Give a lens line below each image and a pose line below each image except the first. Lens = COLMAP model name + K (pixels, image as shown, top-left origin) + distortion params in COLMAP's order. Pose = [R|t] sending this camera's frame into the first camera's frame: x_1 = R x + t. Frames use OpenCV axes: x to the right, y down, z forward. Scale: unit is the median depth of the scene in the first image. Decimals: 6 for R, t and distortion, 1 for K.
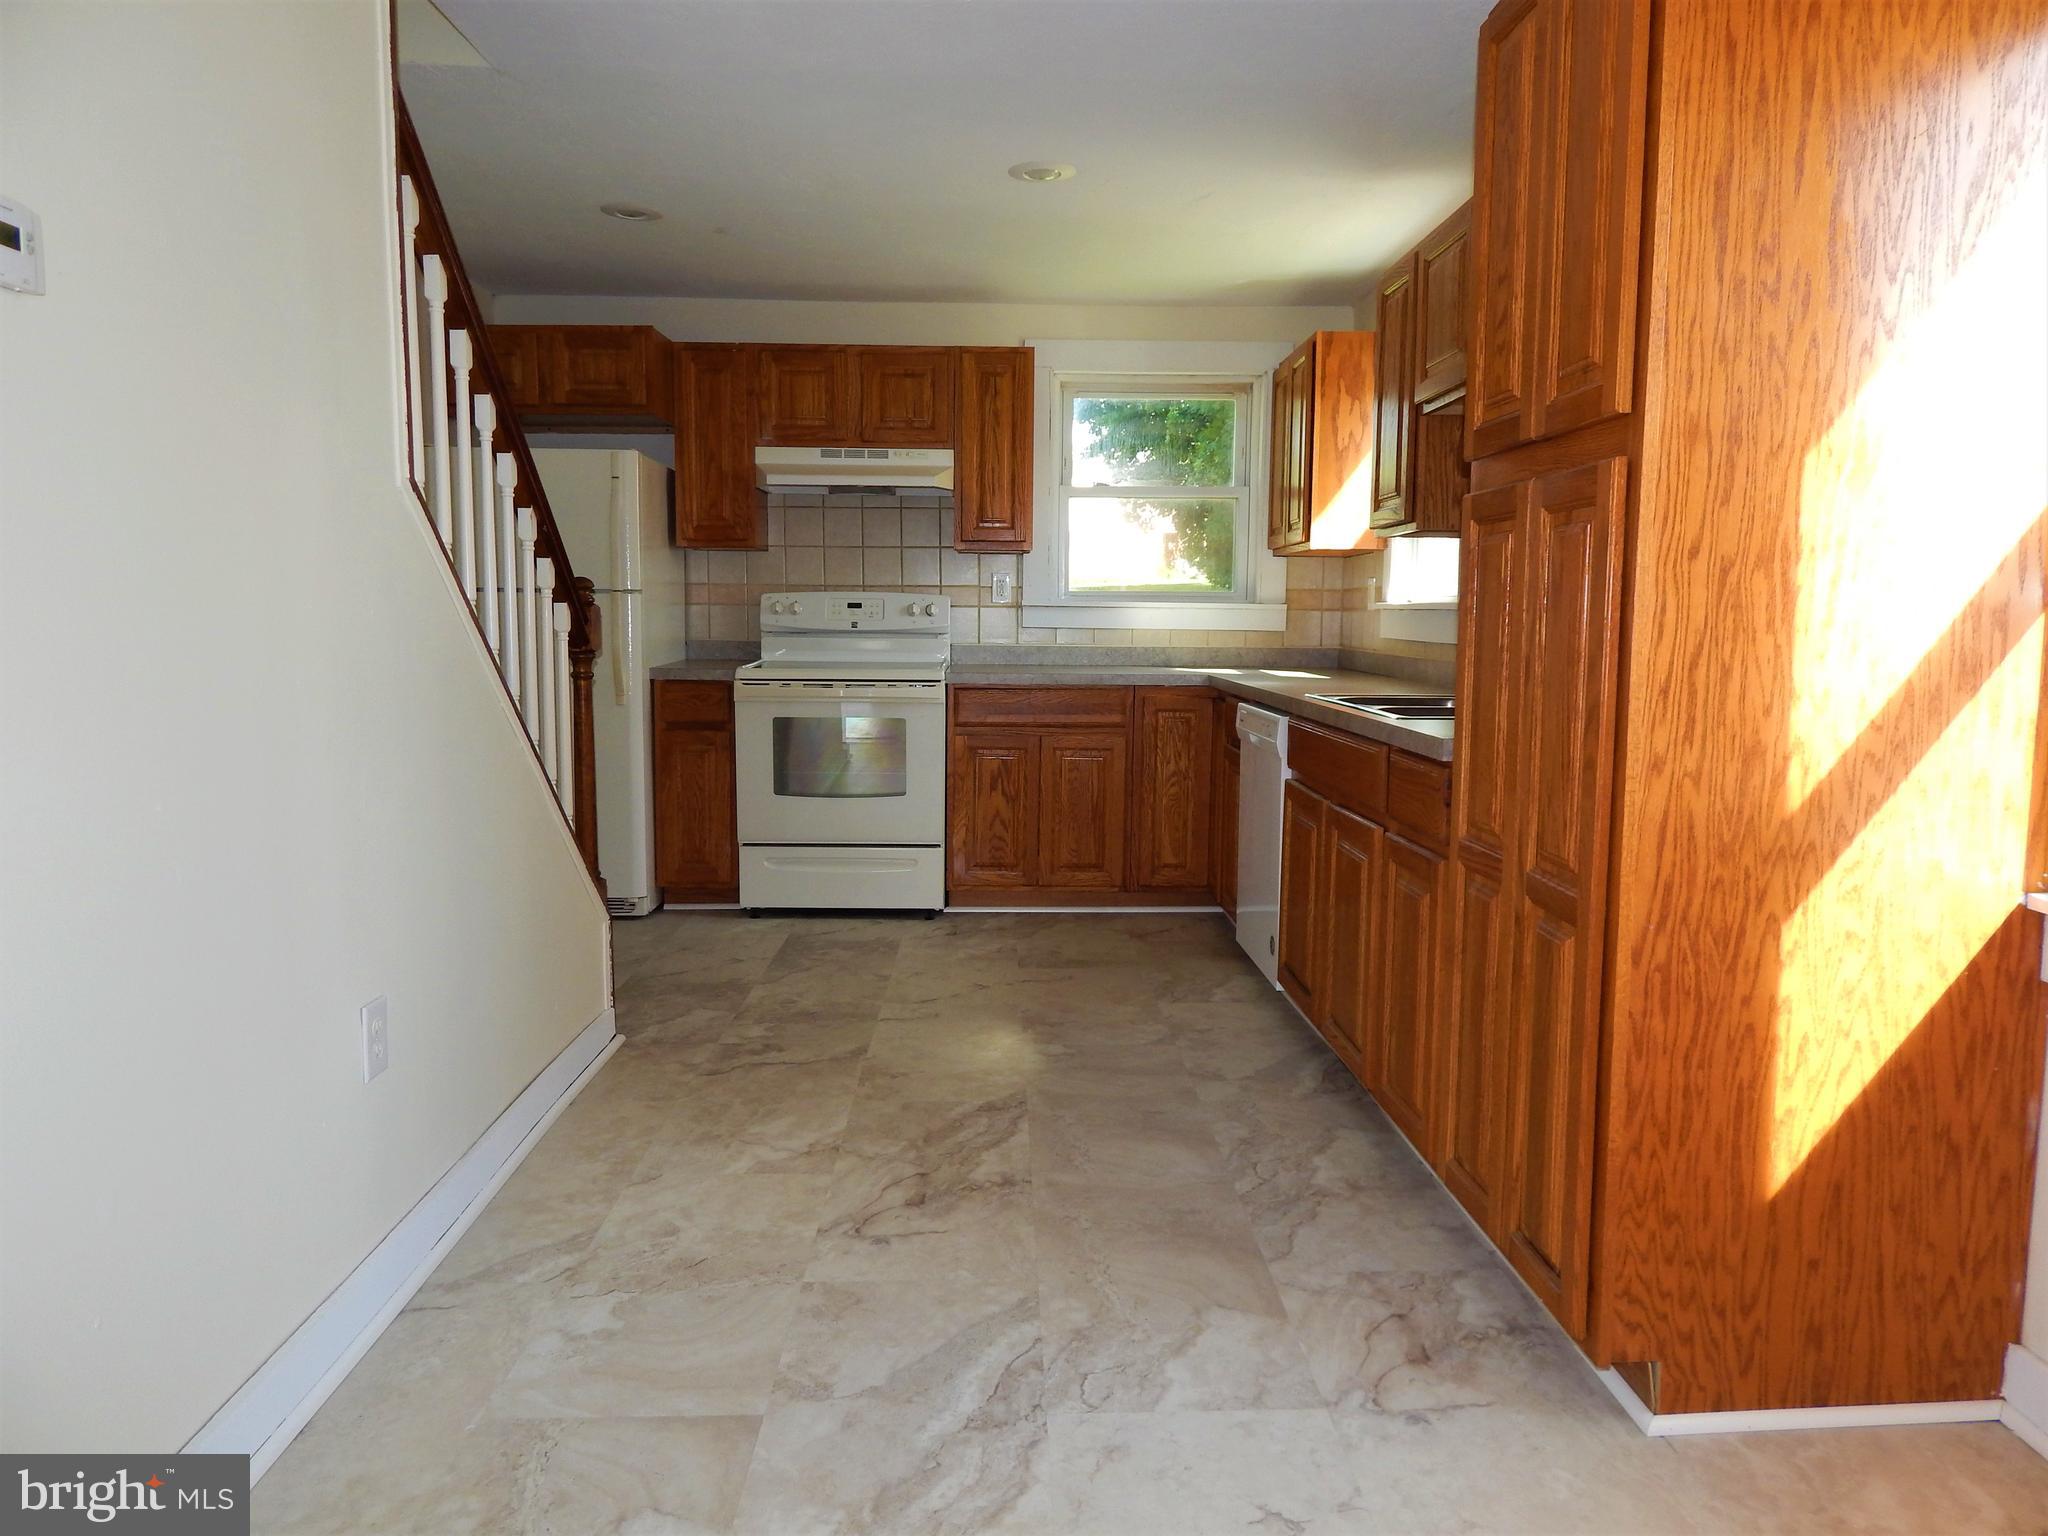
lens RADIAL K [[1349.3, 0, 1024.0], [0, 1349.3, 768.0], [0, 0, 1]] dist [-0.004747, -0.004742]
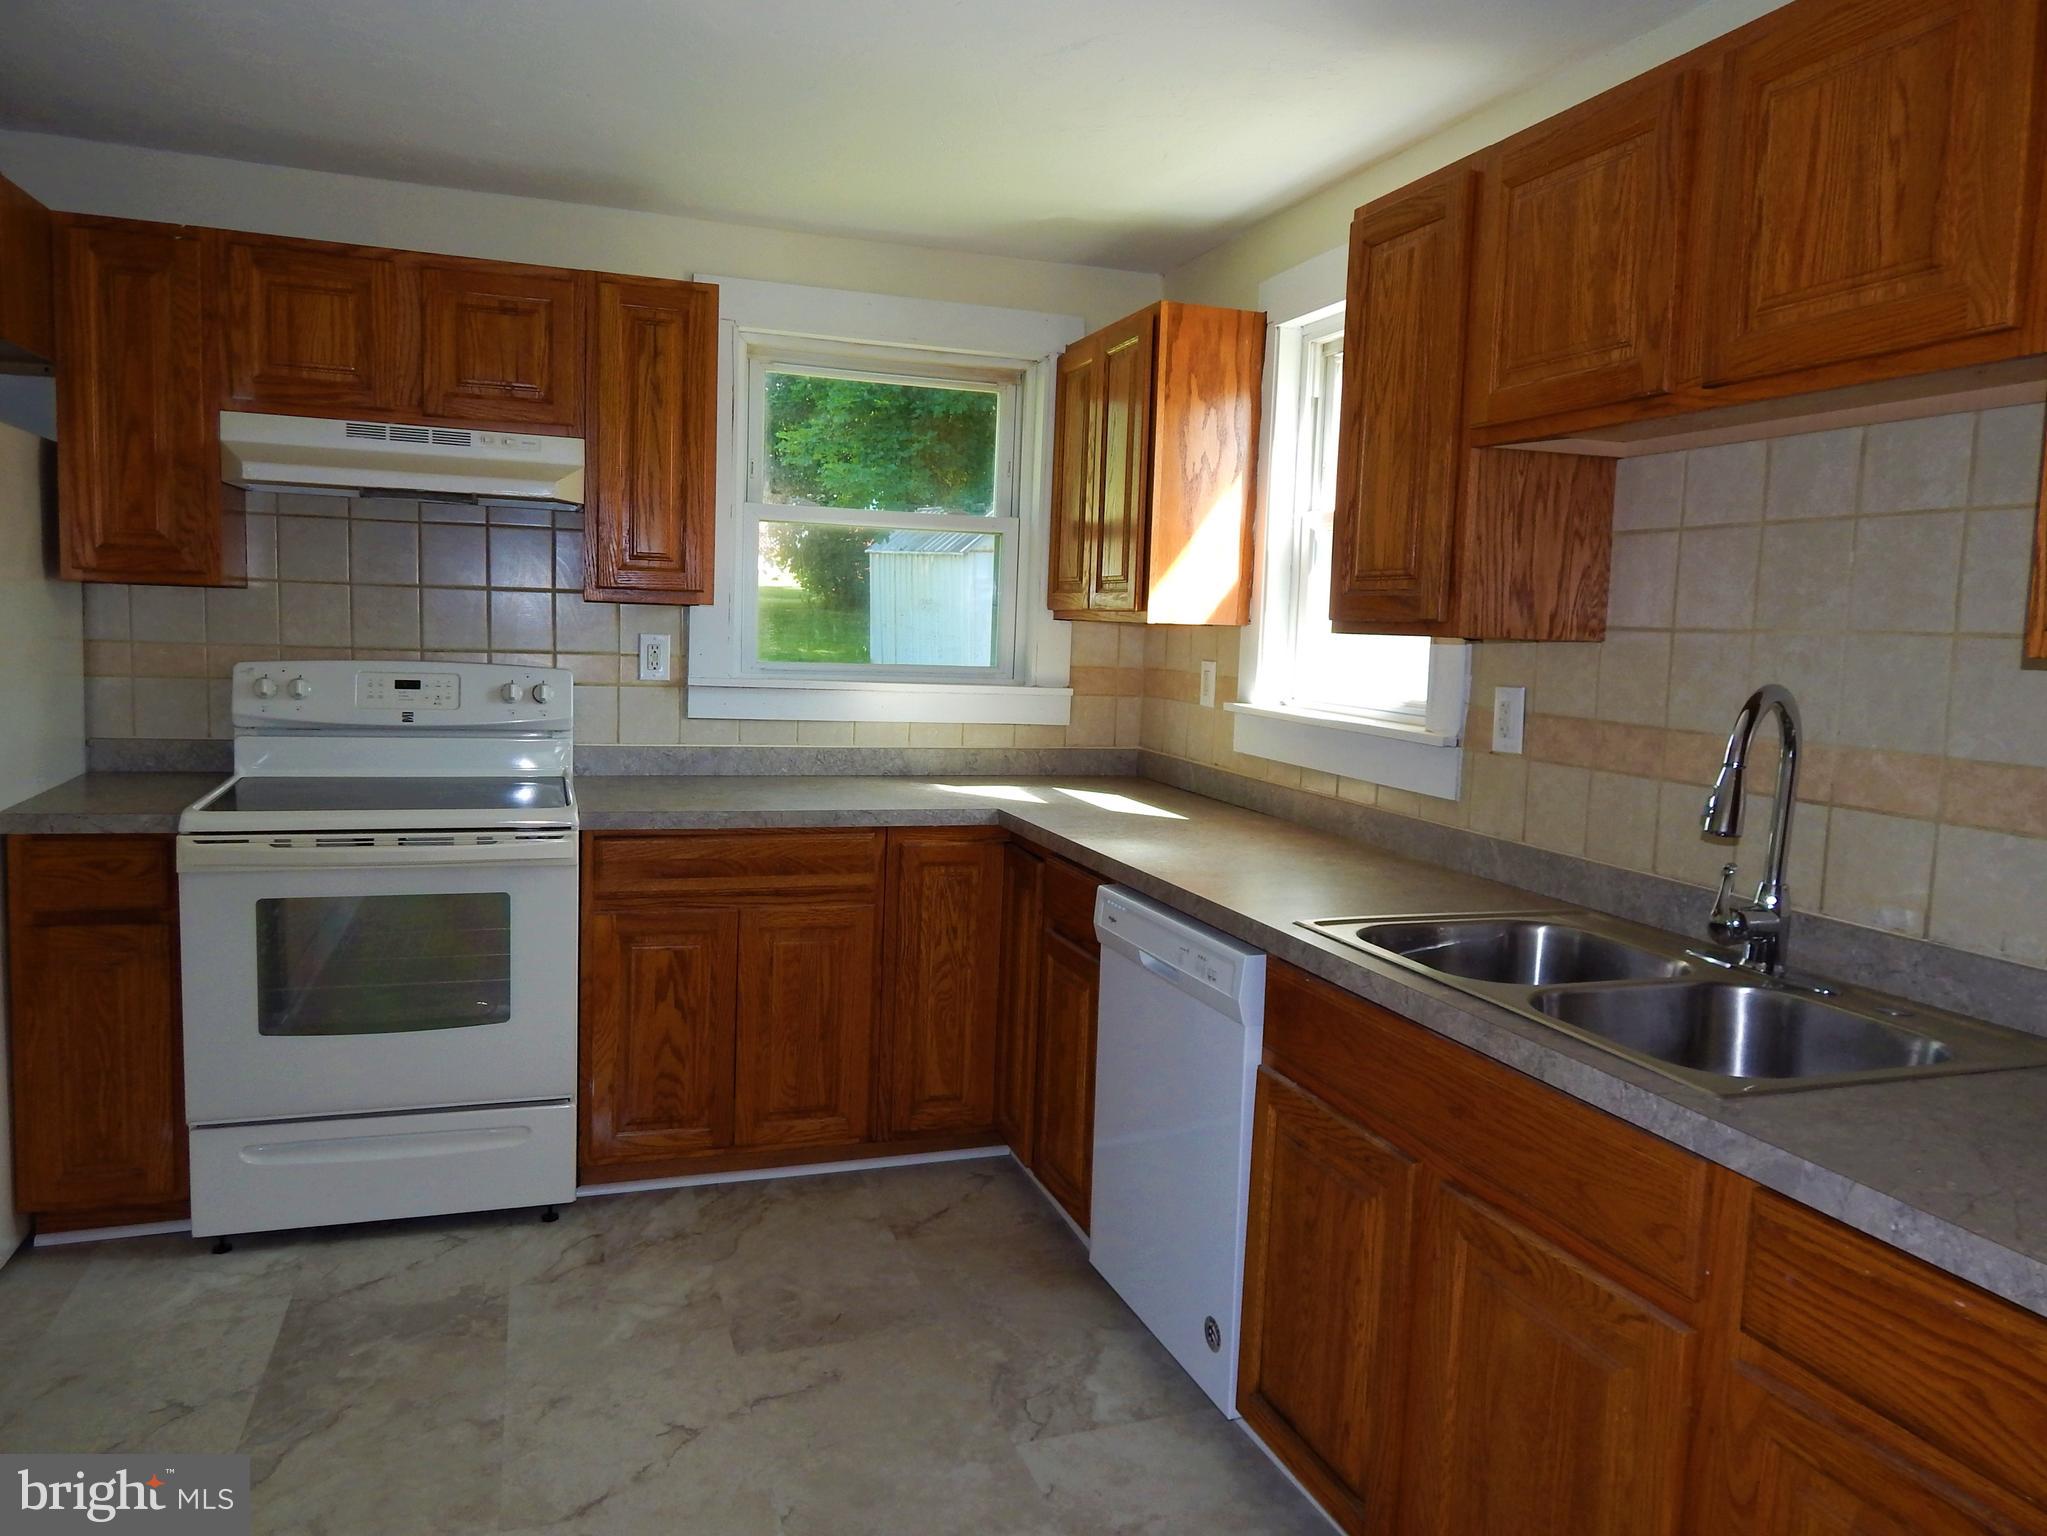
lens RADIAL K [[1407.5, 0, 1030.1], [0, 1407.5, 768.3], [0, 0, 1]] dist [-0.002442, -0.002349]
pose [[0.950873, -0.004922, 0.309543, -0.059208], [0.005944, 0.999980, -0.002358, -0.084865], [-0.309525, 0.004082, 0.950882, 0.334610]]
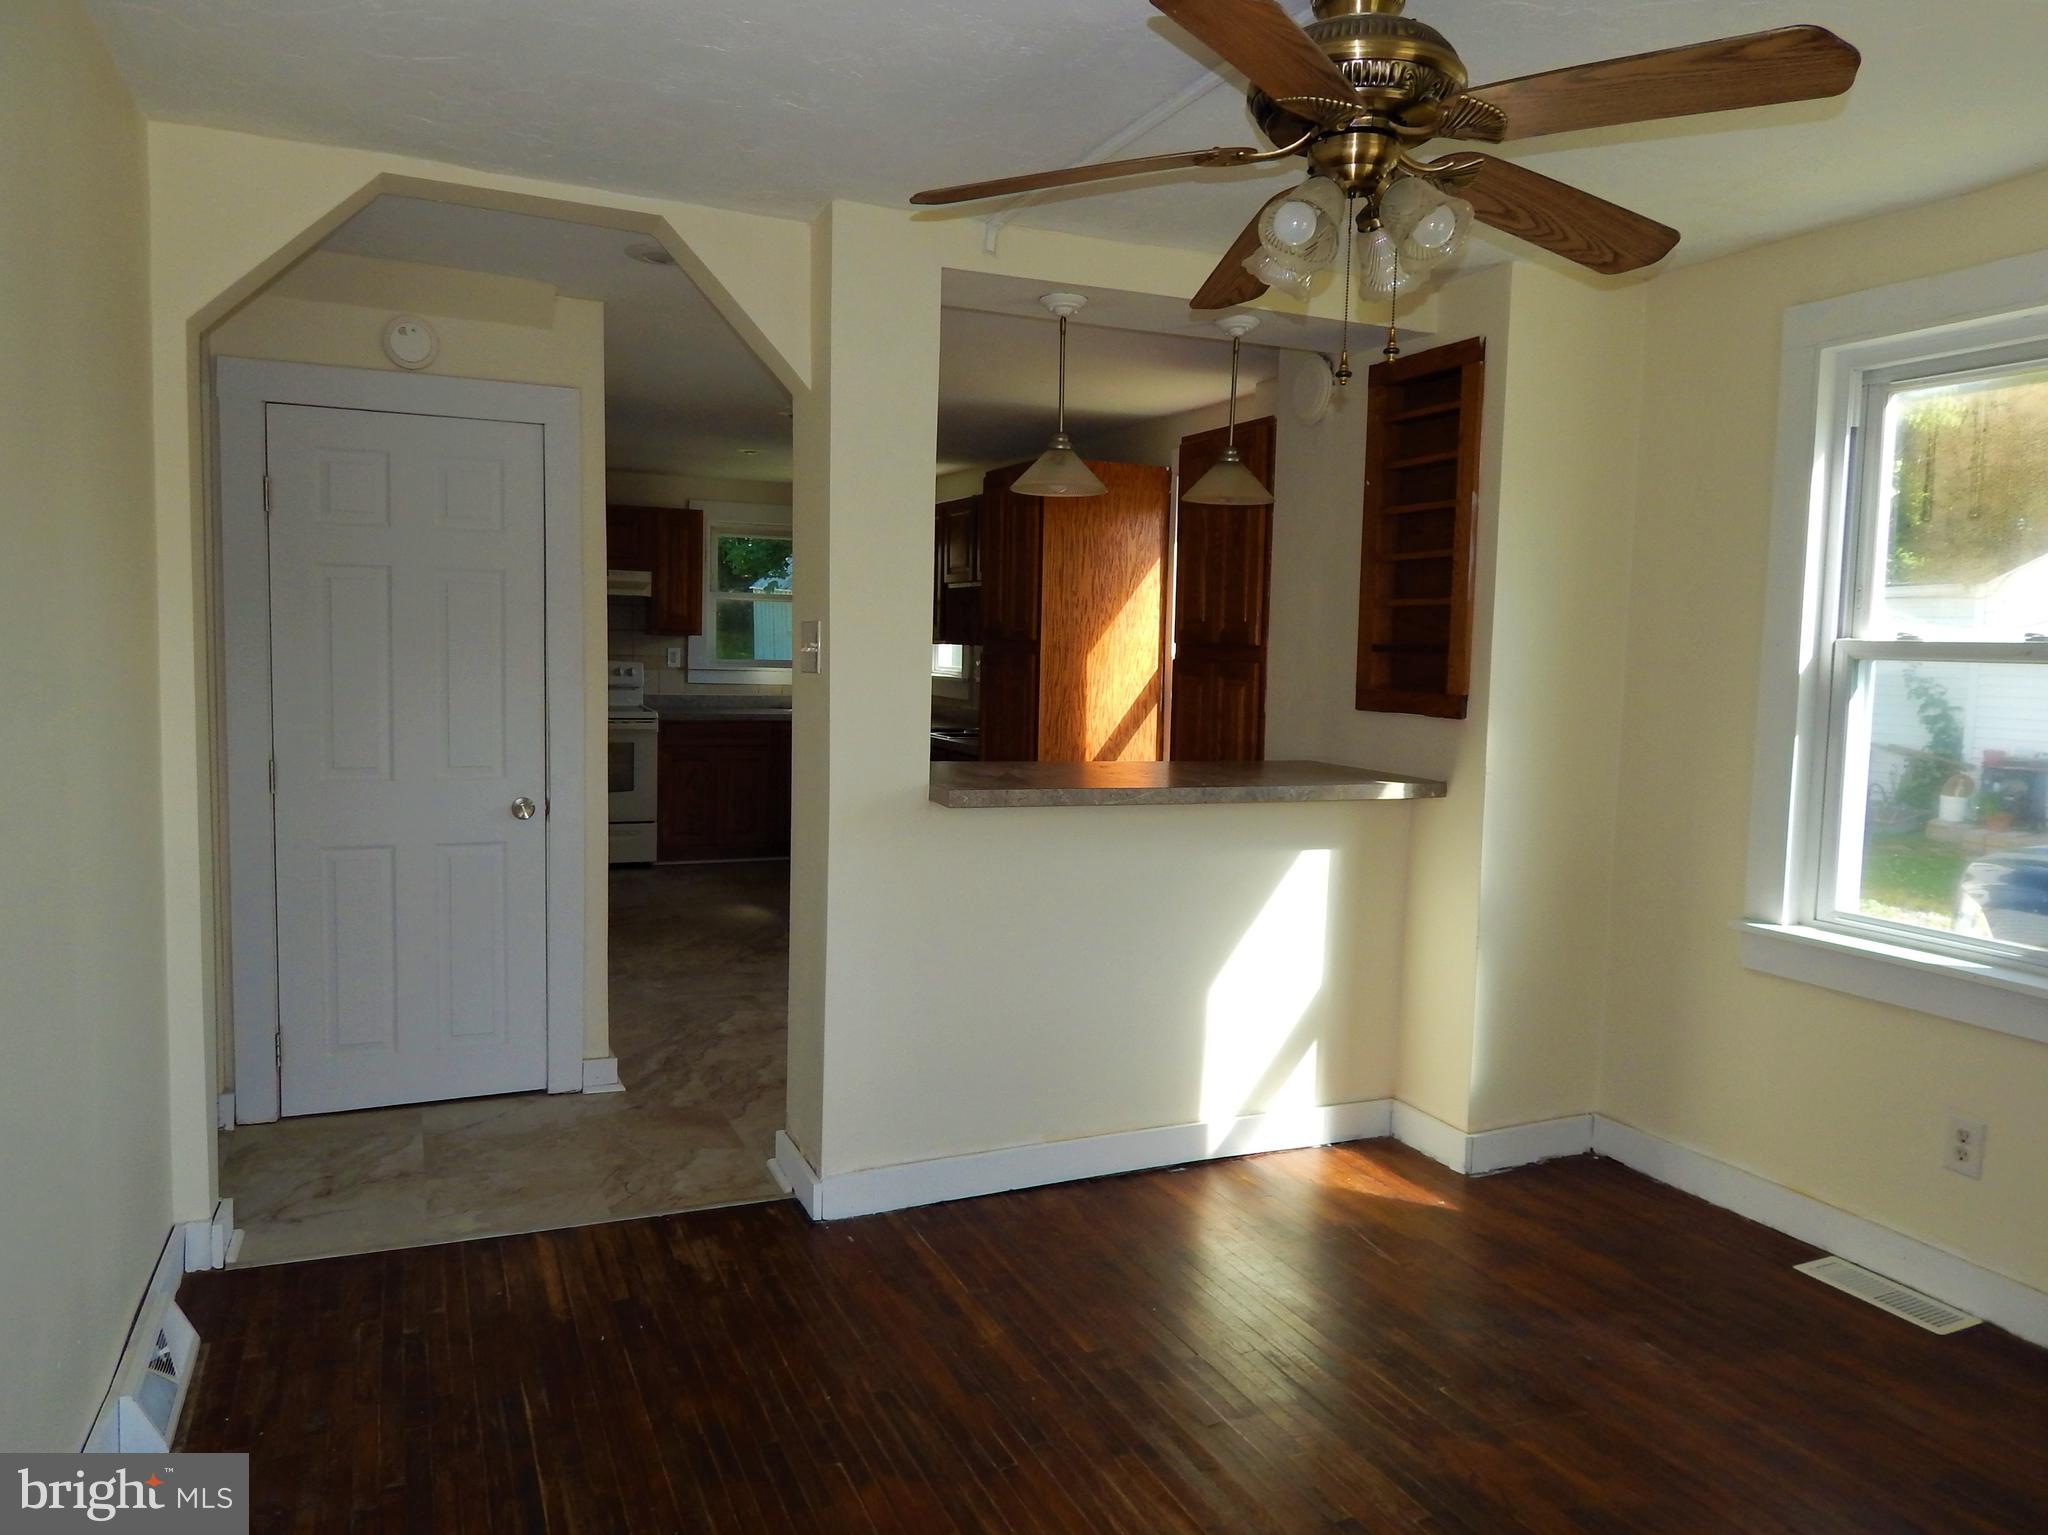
lens RADIAL K [[1408.2, 0, 1030.6], [0, 1408.2, 767.8], [0, 0, 1]] dist [-0.002442, -0.002349]
pose [[0.922260, -0.018094, 0.386146, -0.287718], [0.025420, 0.999581, -0.013874, 0.027335], [-0.385733, 0.022611, 0.922333, -0.693640]]
